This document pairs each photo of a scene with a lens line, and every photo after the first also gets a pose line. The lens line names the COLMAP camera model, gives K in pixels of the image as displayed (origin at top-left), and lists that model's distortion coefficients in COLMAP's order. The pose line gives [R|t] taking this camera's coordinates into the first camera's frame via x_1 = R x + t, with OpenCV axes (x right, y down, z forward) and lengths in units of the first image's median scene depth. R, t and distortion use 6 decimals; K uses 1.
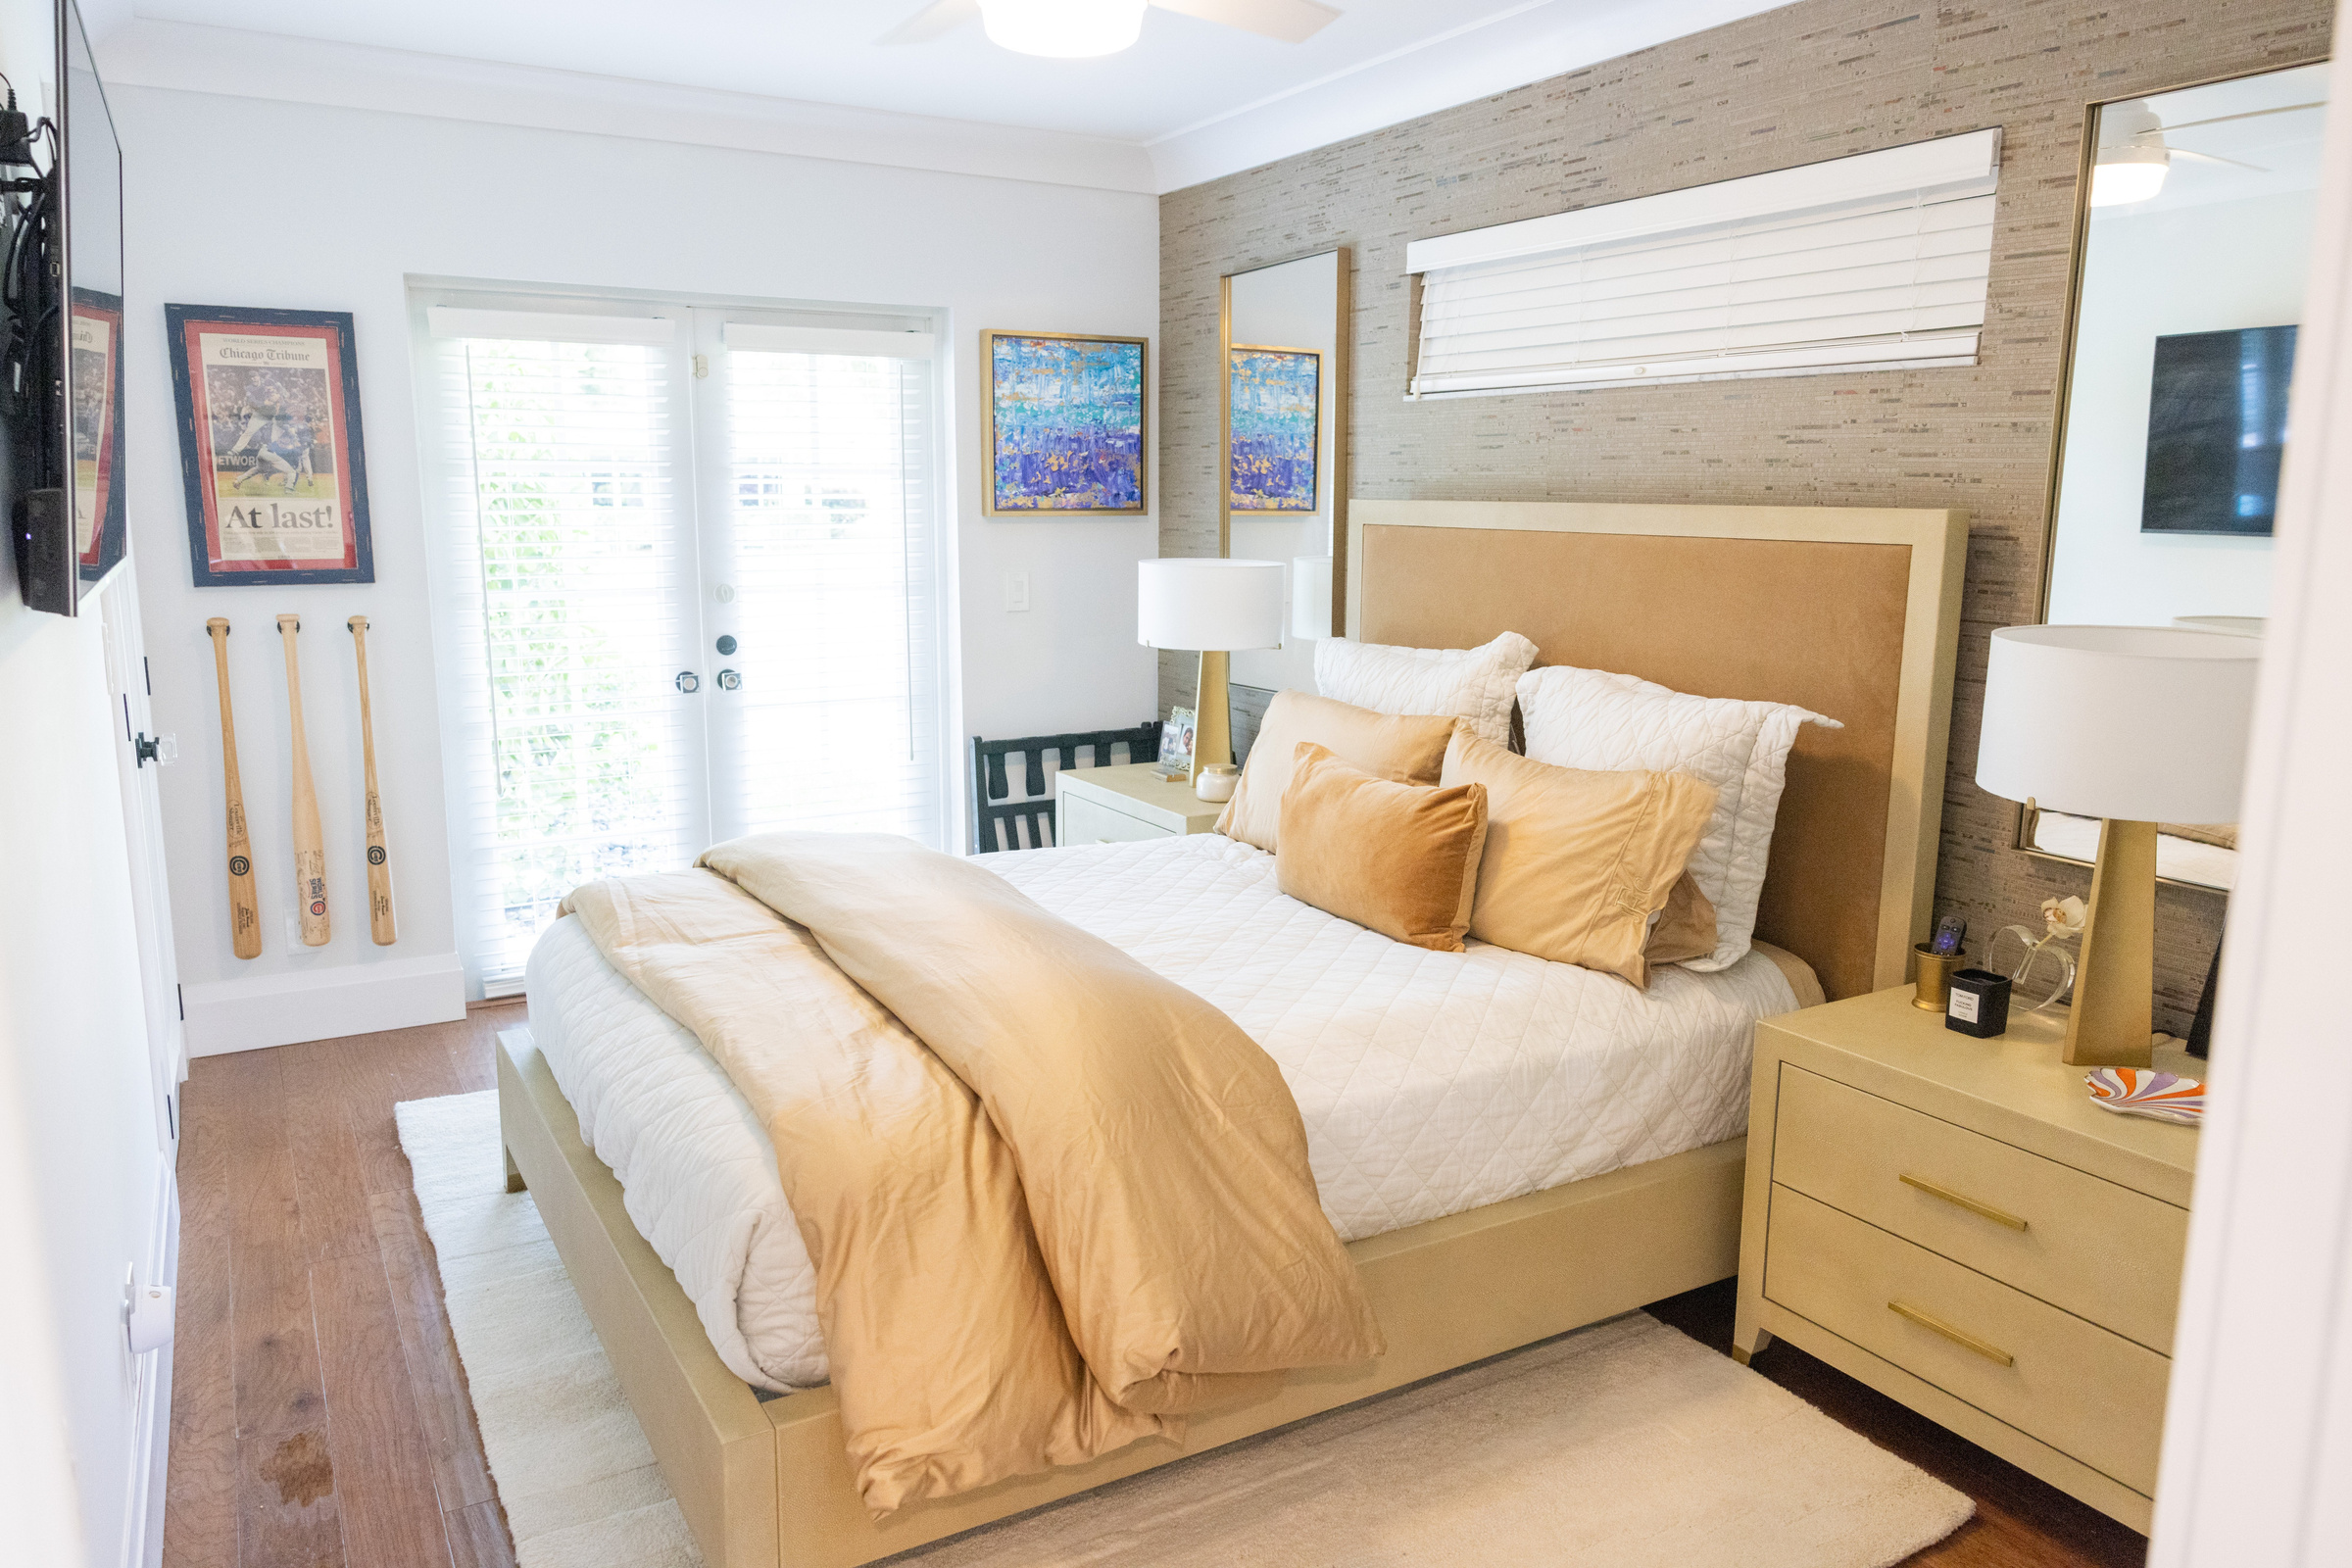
lens RADIAL K [[1649.1, 0, 1171.6], [0, 1649.1, 782.0], [0, 0, 1]] dist [0.004146, -0.002146]
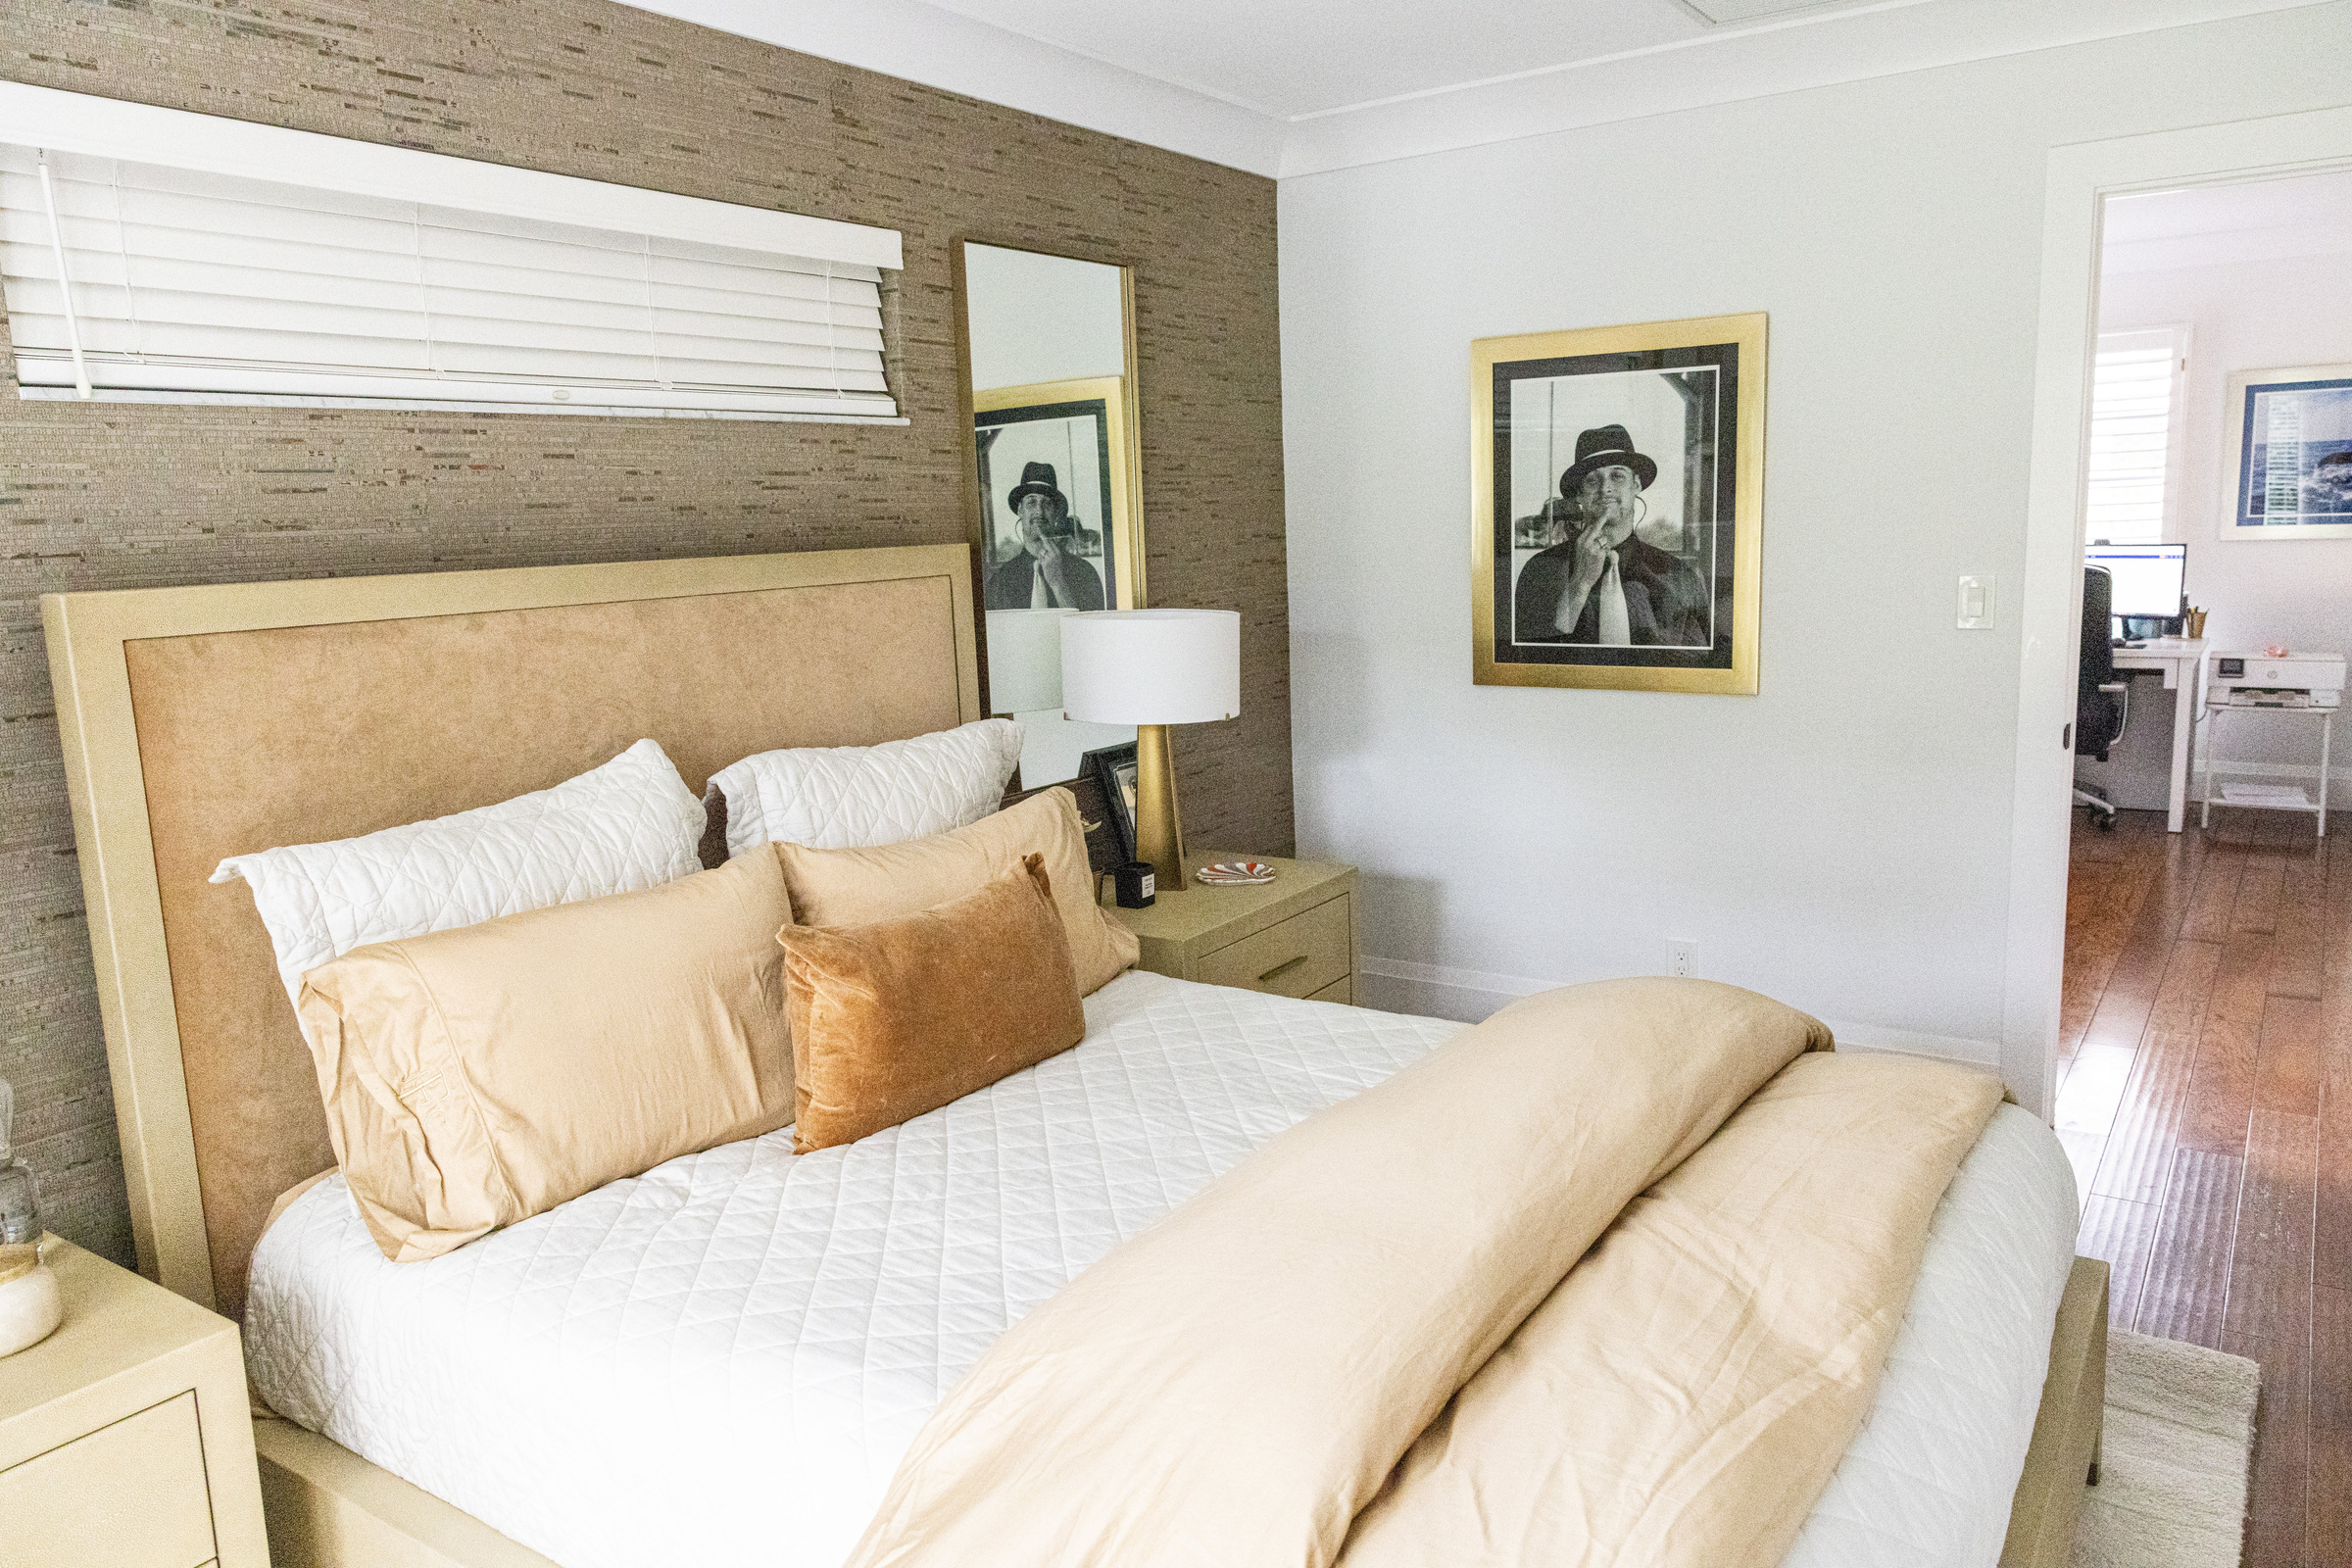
lens RADIAL K [[1649.1, 0, 1170.8], [0, 1649.1, 785.5], [0, 0, 1]] dist [0.004146, -0.002146]
pose [[-0.434074, -0.141142, 0.889752, -0.613035], [0.190622, 0.950898, 0.243838, -0.227552], [-0.880479, 0.275450, -0.385855, 1.196010]]
